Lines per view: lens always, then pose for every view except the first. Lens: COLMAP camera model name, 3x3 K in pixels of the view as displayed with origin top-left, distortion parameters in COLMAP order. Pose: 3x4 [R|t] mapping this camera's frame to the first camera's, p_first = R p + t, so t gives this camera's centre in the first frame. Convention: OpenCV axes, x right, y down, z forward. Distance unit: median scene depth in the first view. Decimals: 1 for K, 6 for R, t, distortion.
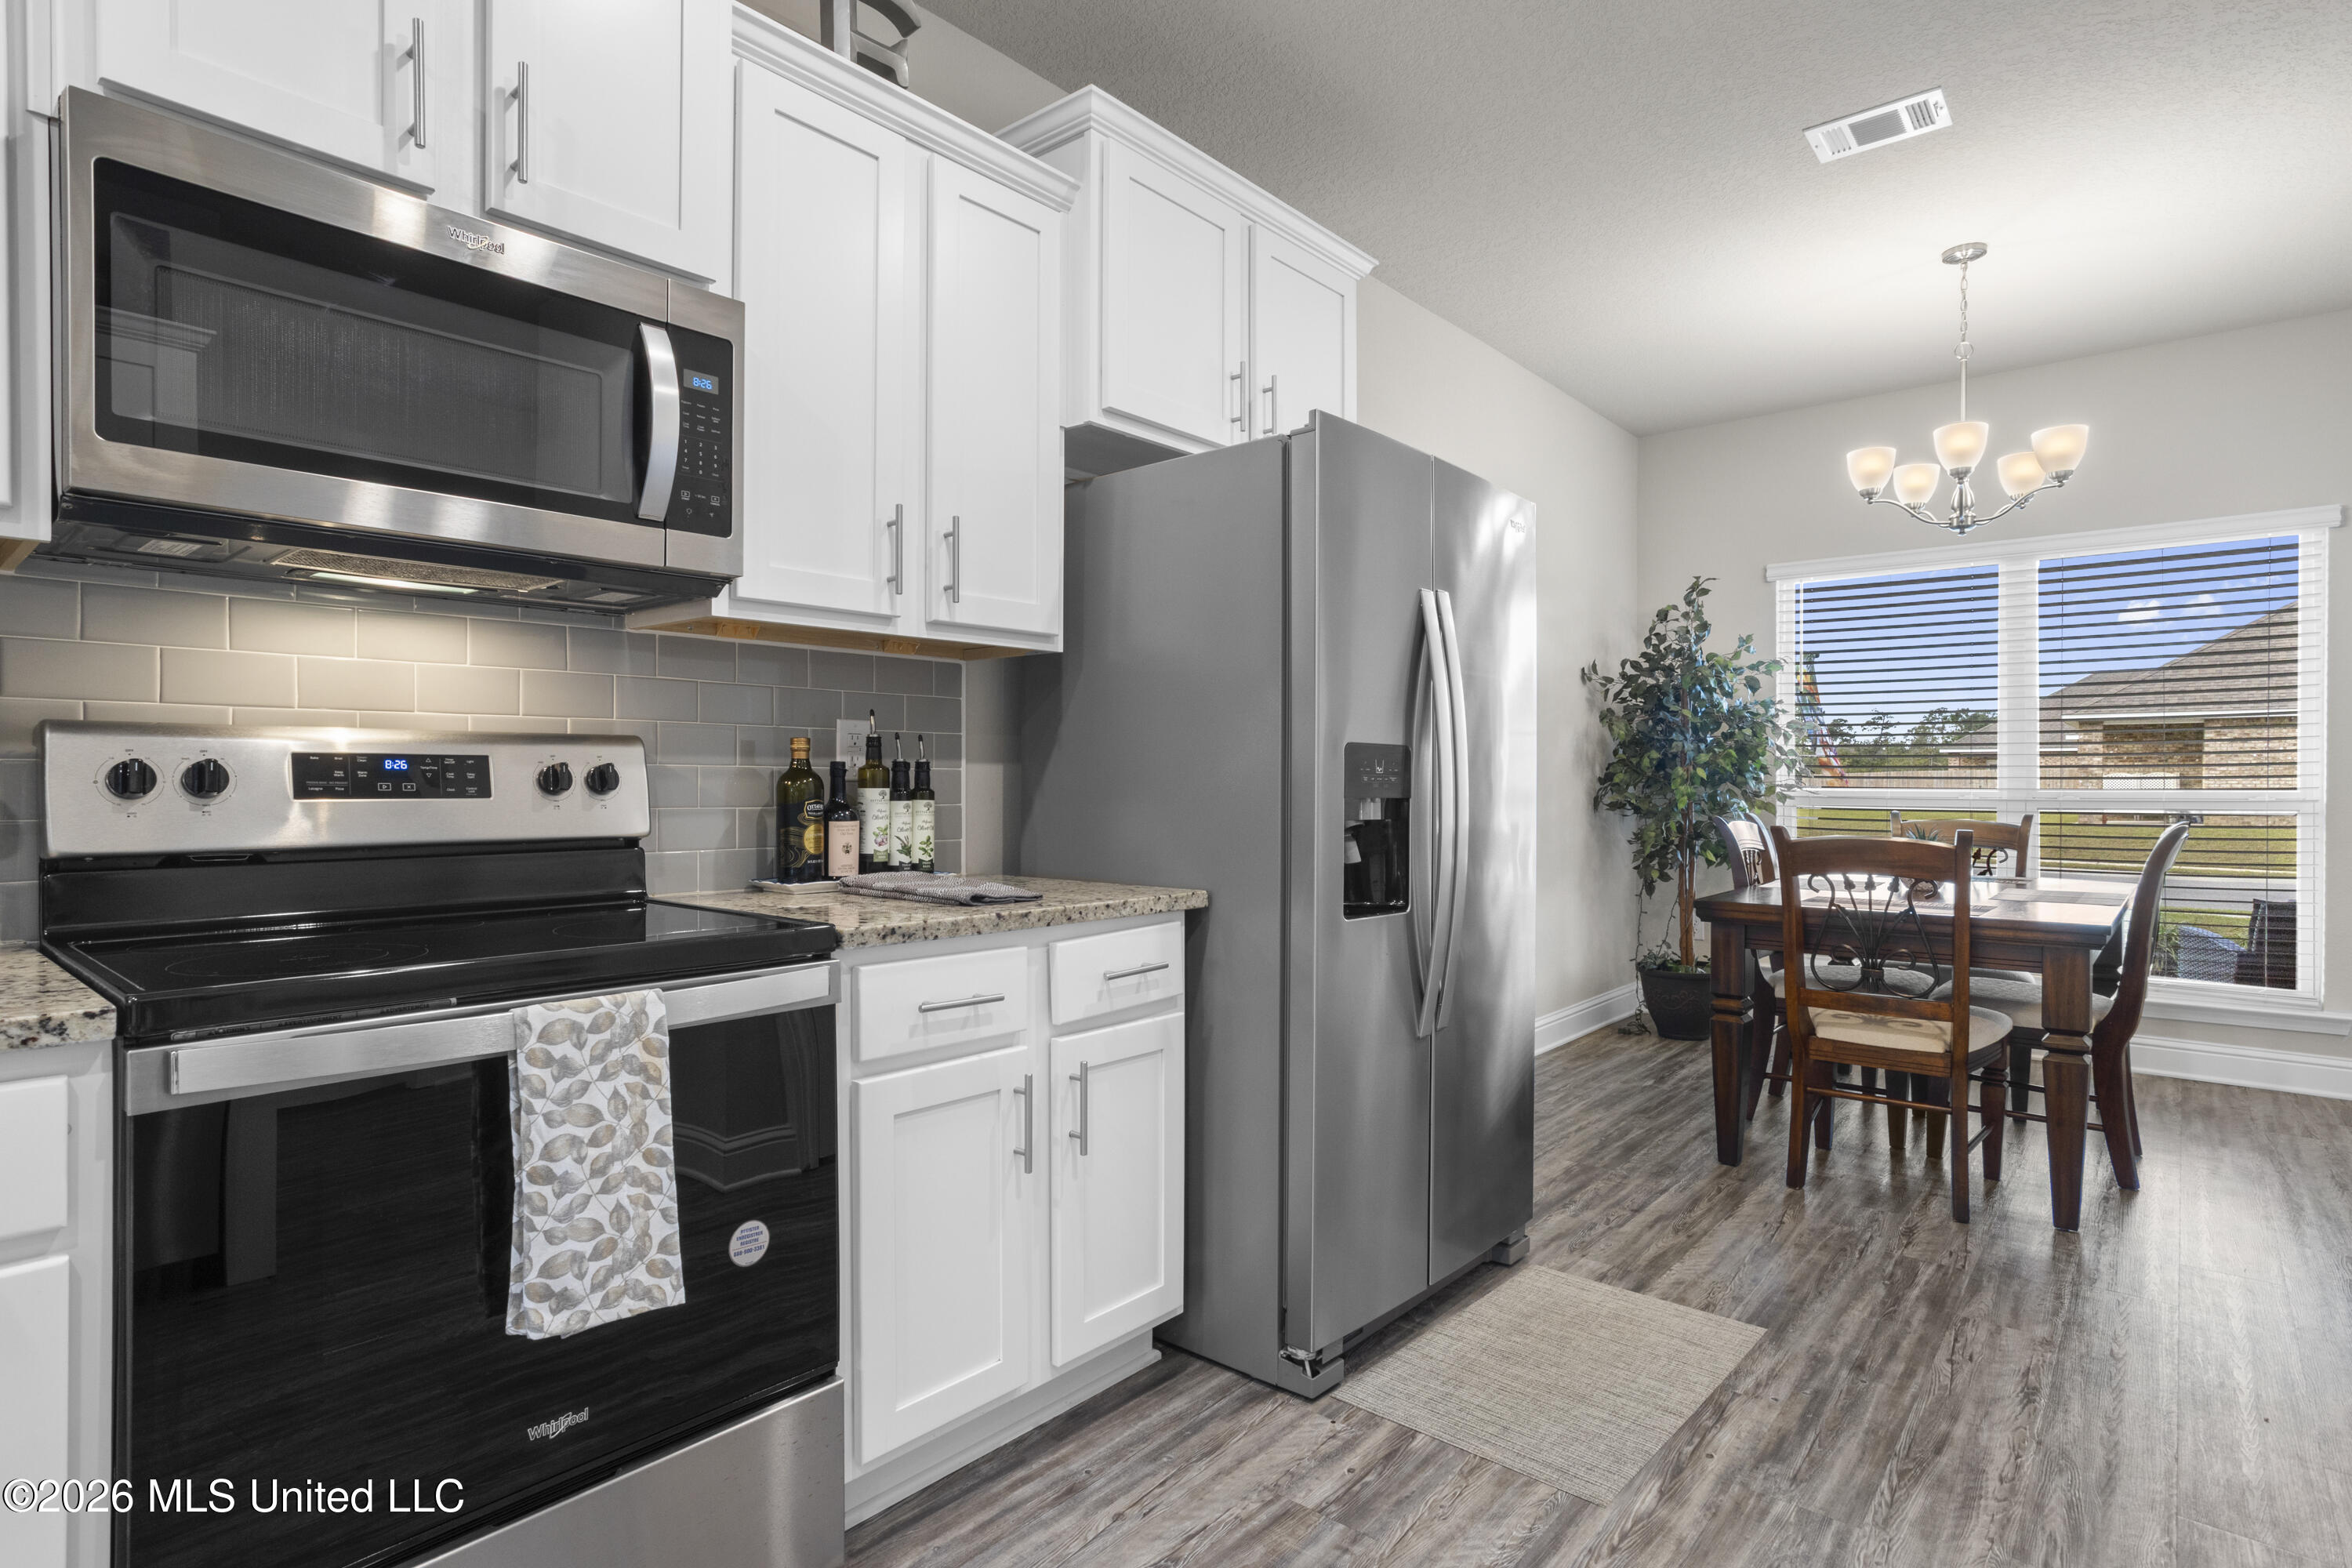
lens RADIAL K [[1189.6, 0, 1175.3], [0, 1189.6, 786.8], [0, 0, 1]] dist [-0.025700, 0.009111]
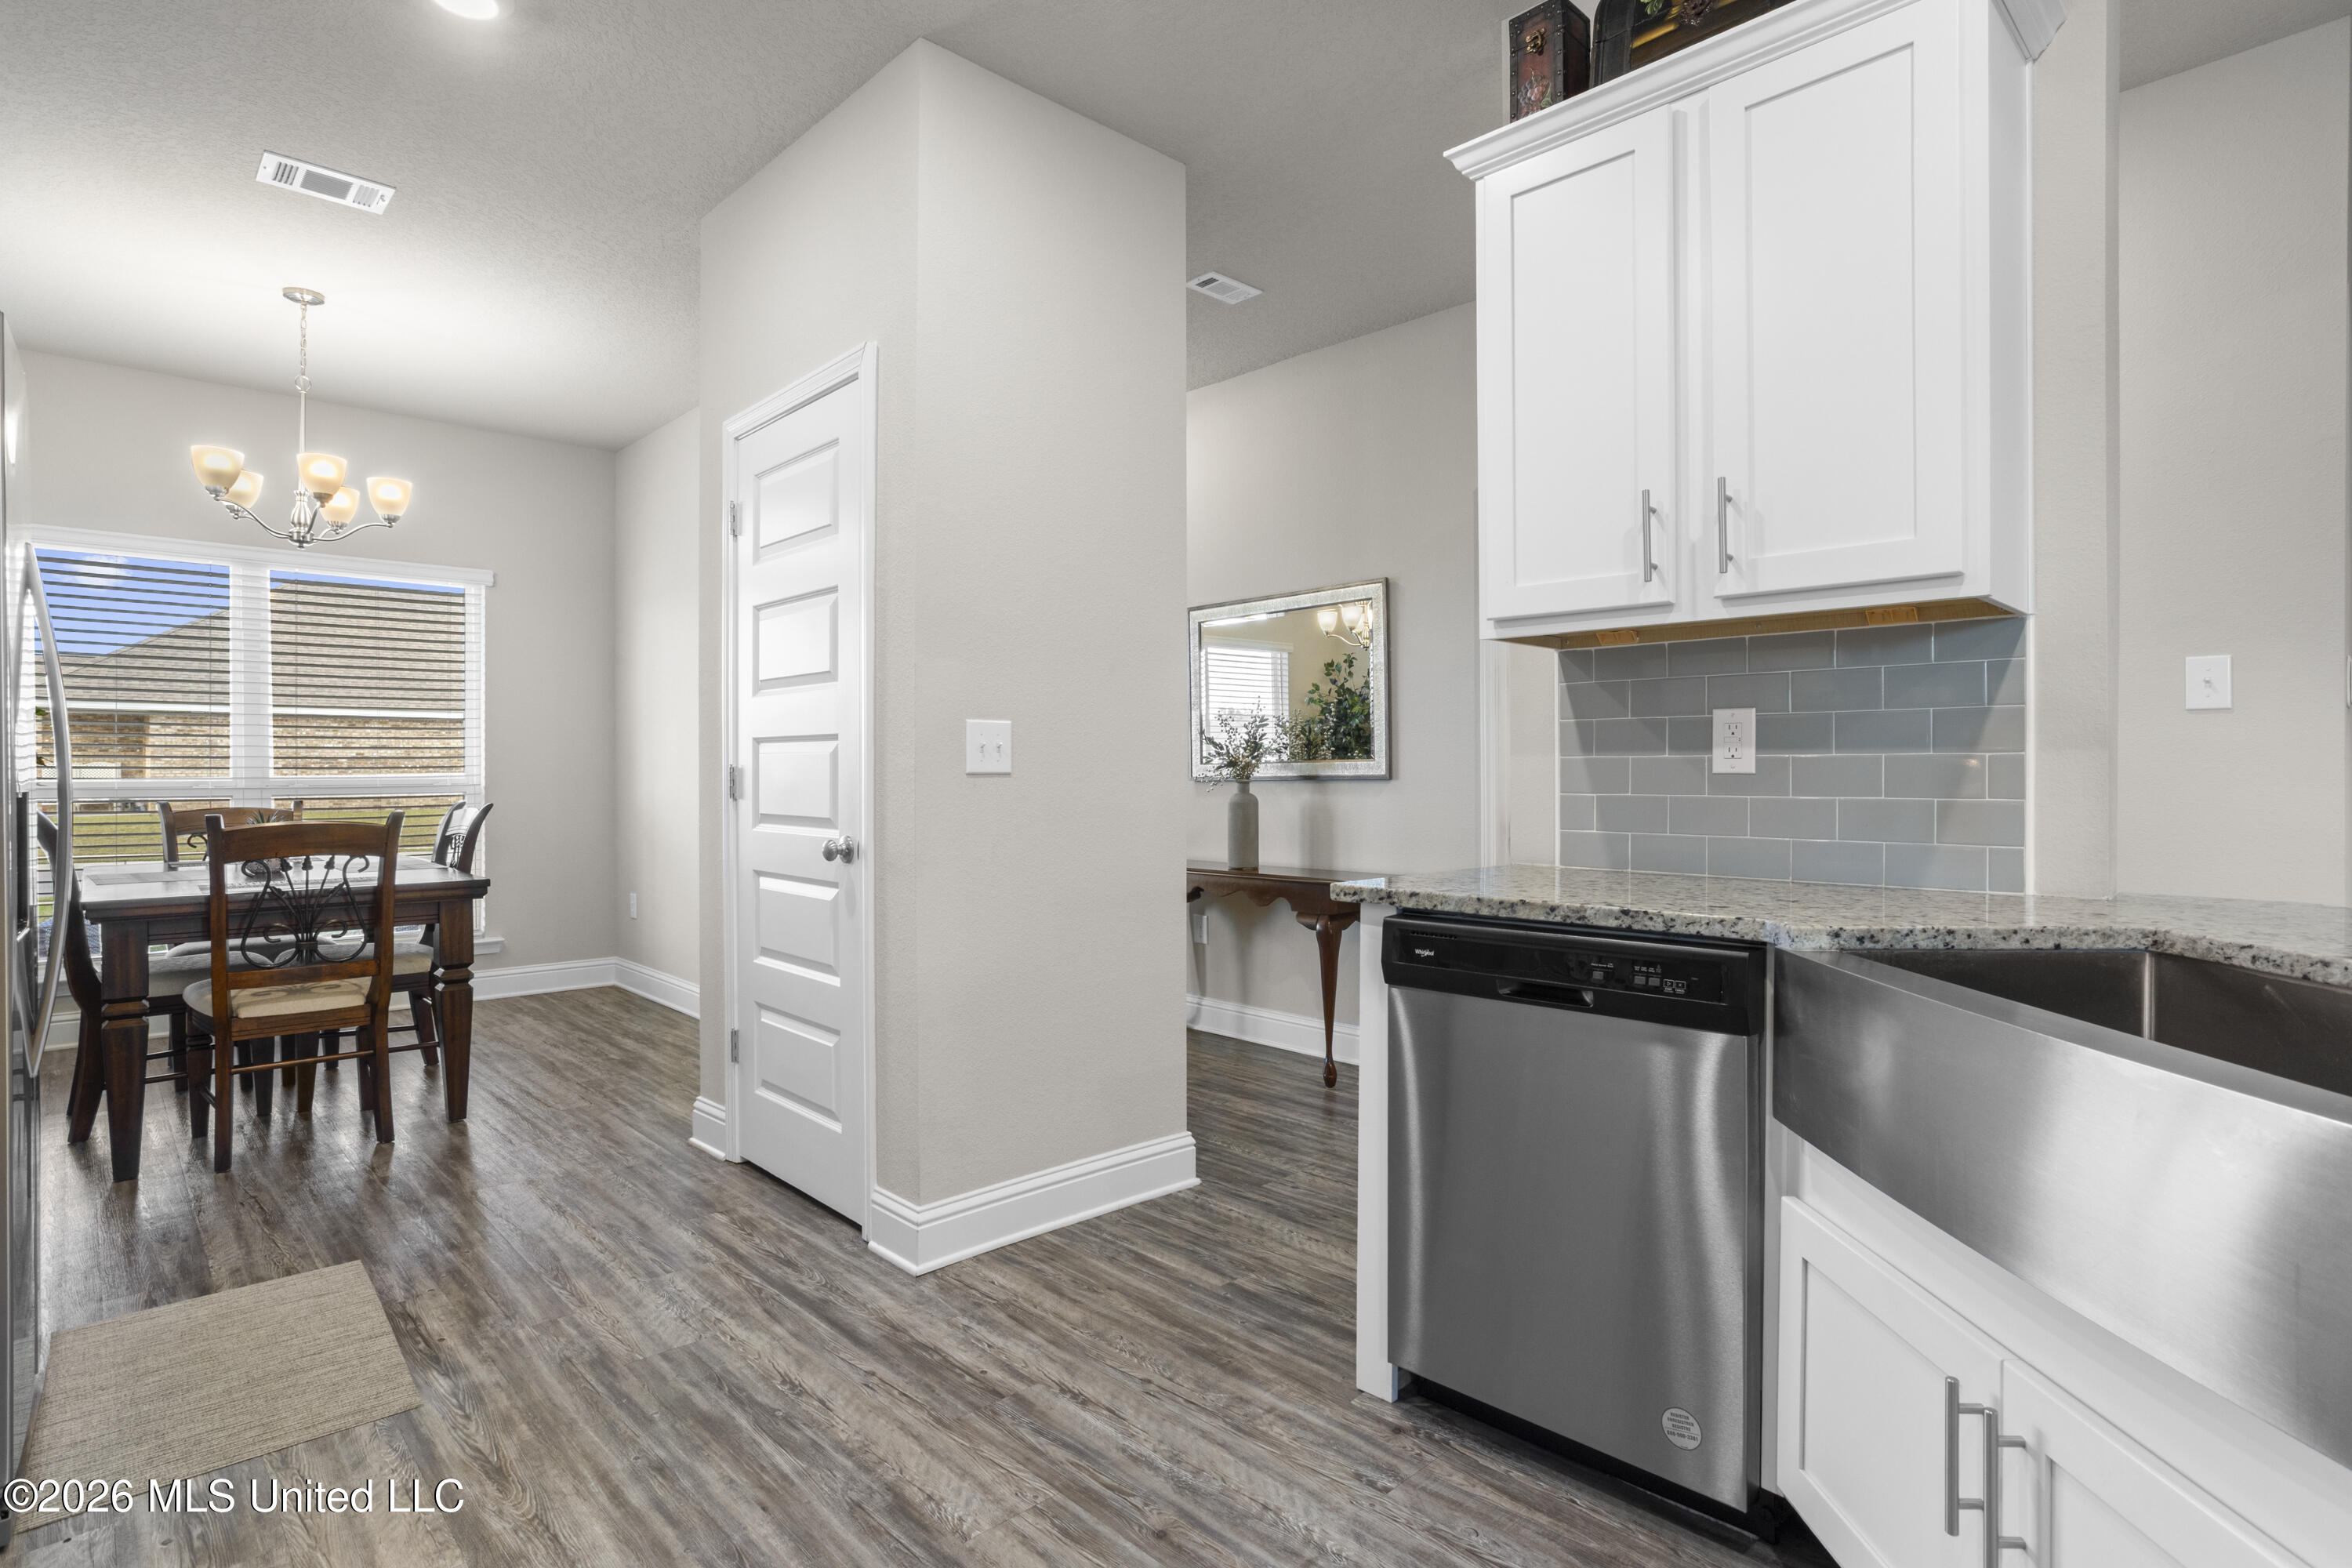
lens RADIAL K [[1189.6, 0, 1152.1], [0, 1189.6, 768.7], [0, 0, 1]] dist [-0.025700, 0.009111]
pose [[0.108139, 0.000882, 0.994135, -0.568169], [0.005449, 0.999984, -0.001479, -0.001127], [-0.994121, 0.005577, 0.108133, 0.137261]]
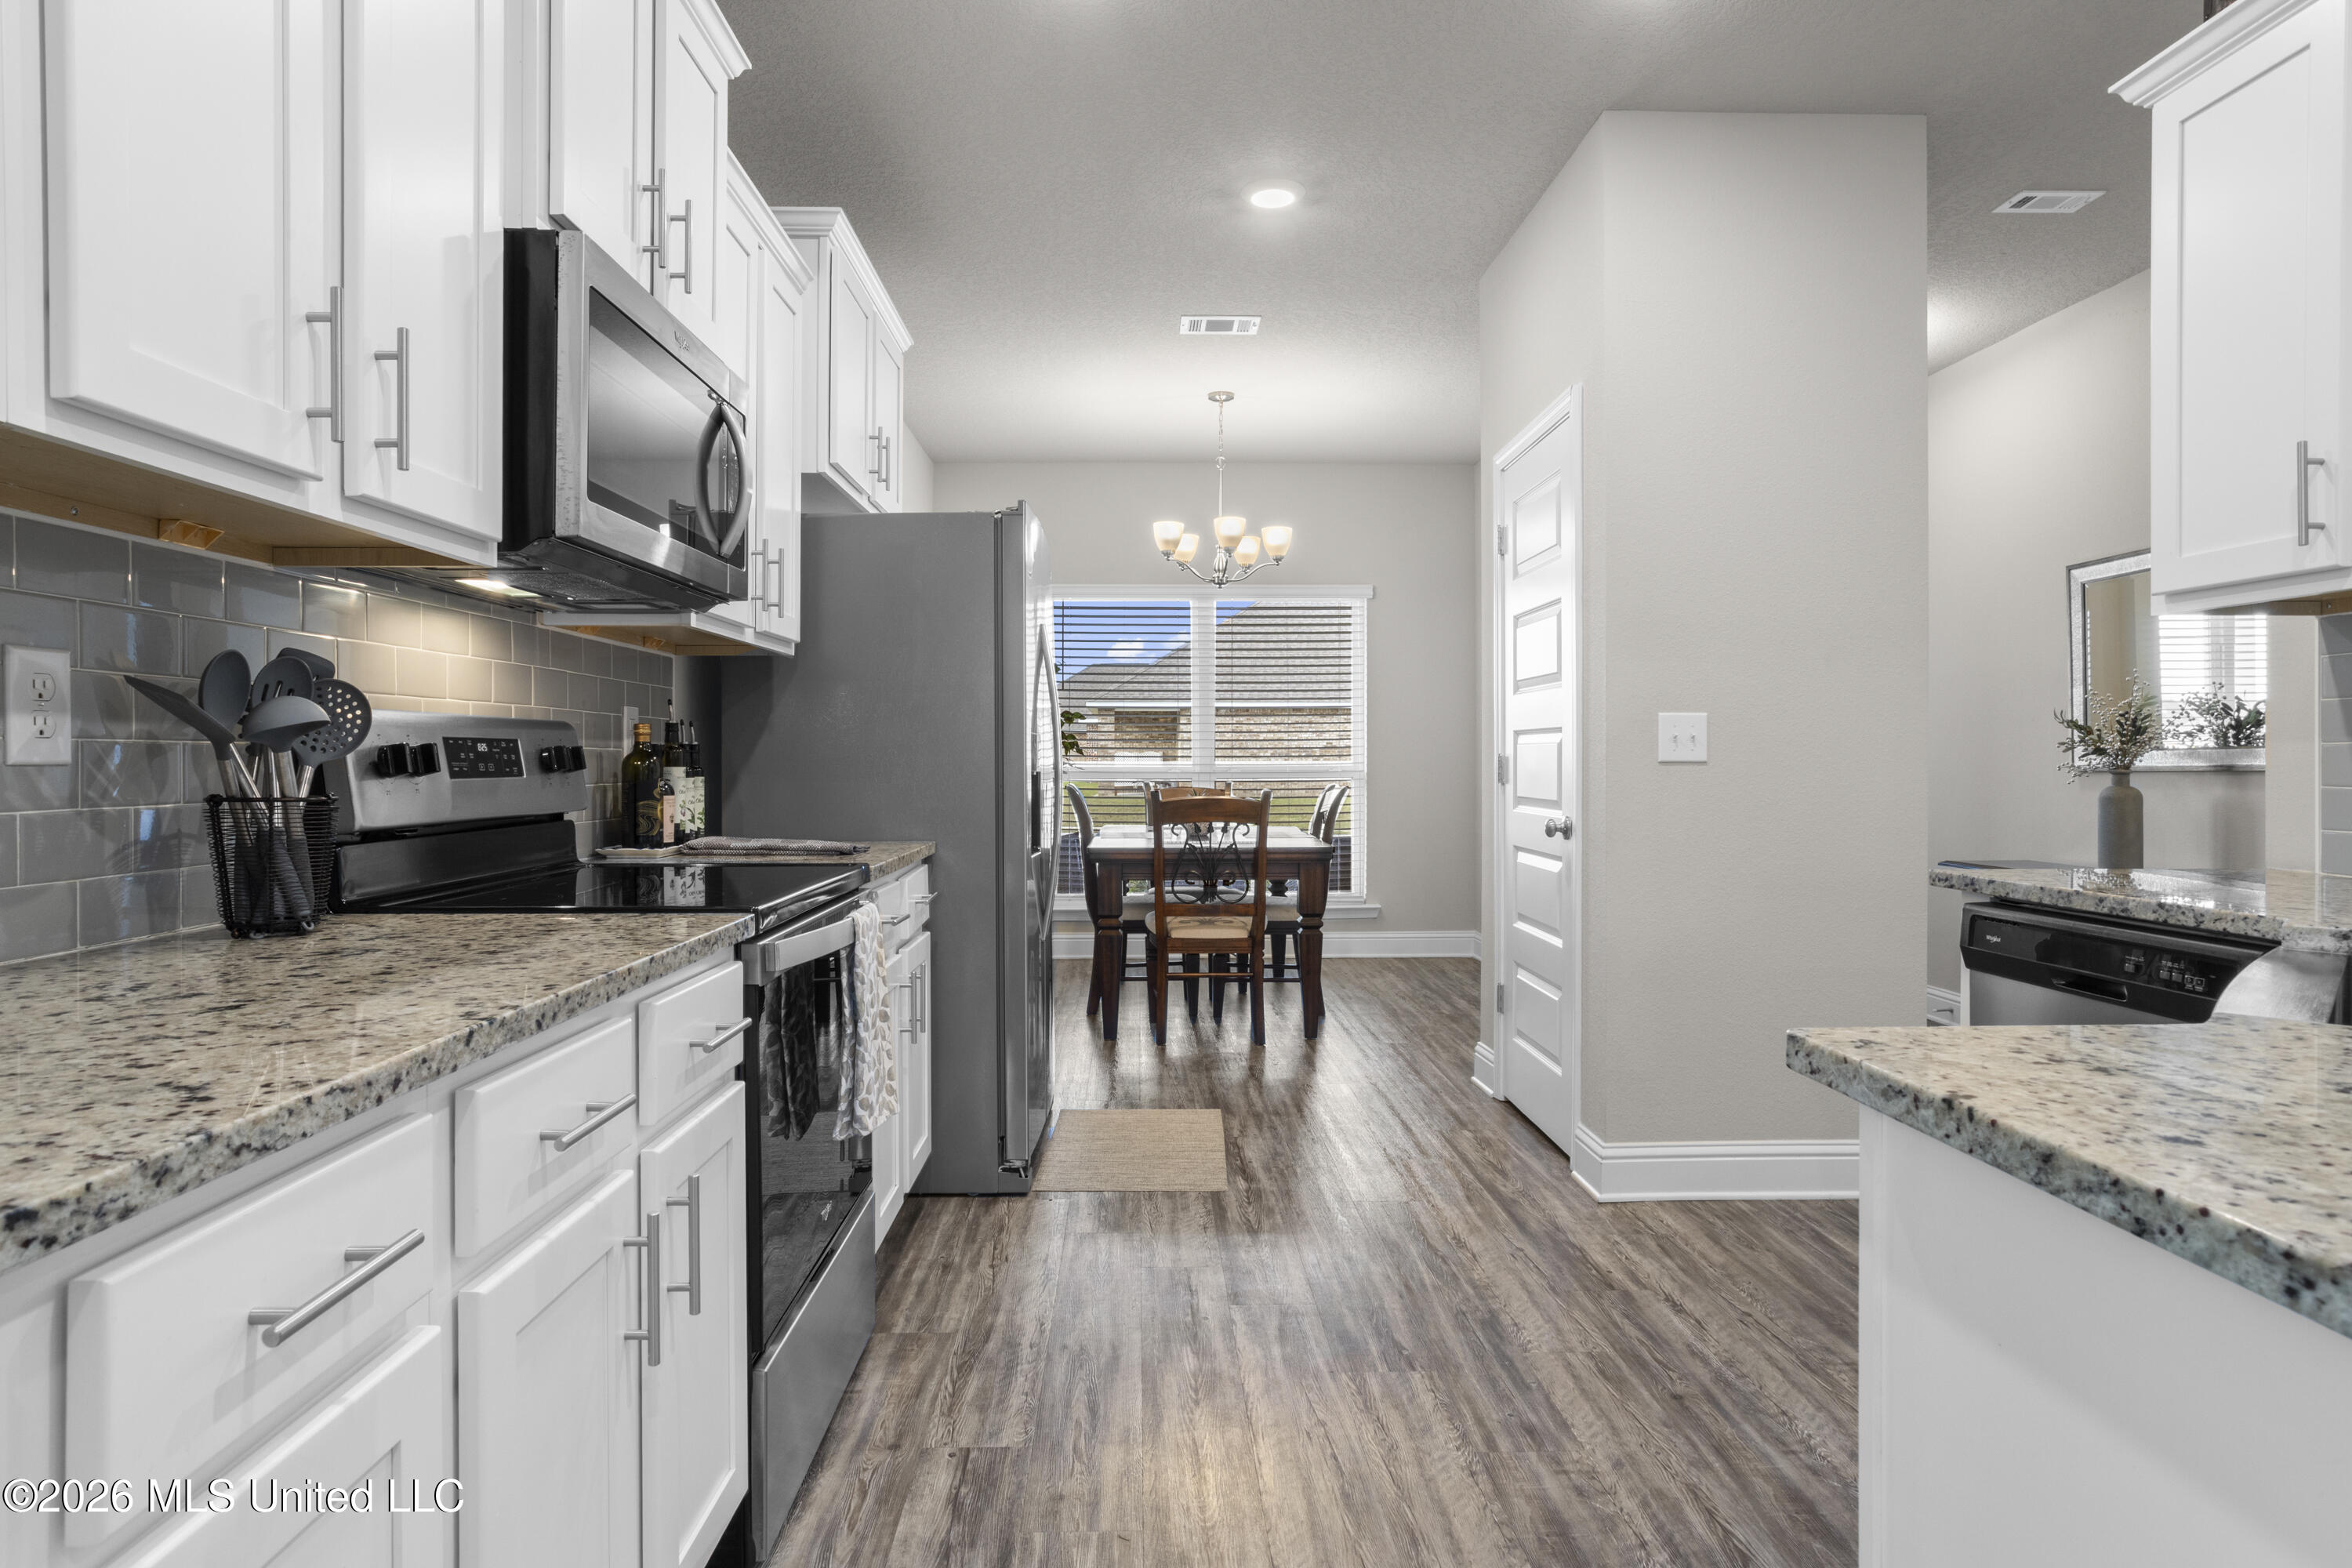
lens RADIAL K [[1331.1, 0, 1169.4], [0, 1331.1, 765.5], [0, 0, 1]] dist [-0.027184, 0.006770]
pose [[0.741554, -0.004140, 0.670881, -0.791342], [0.004637, 0.999989, 0.001045, 0.000810], [-0.670878, 0.002336, 0.741564, -0.290037]]
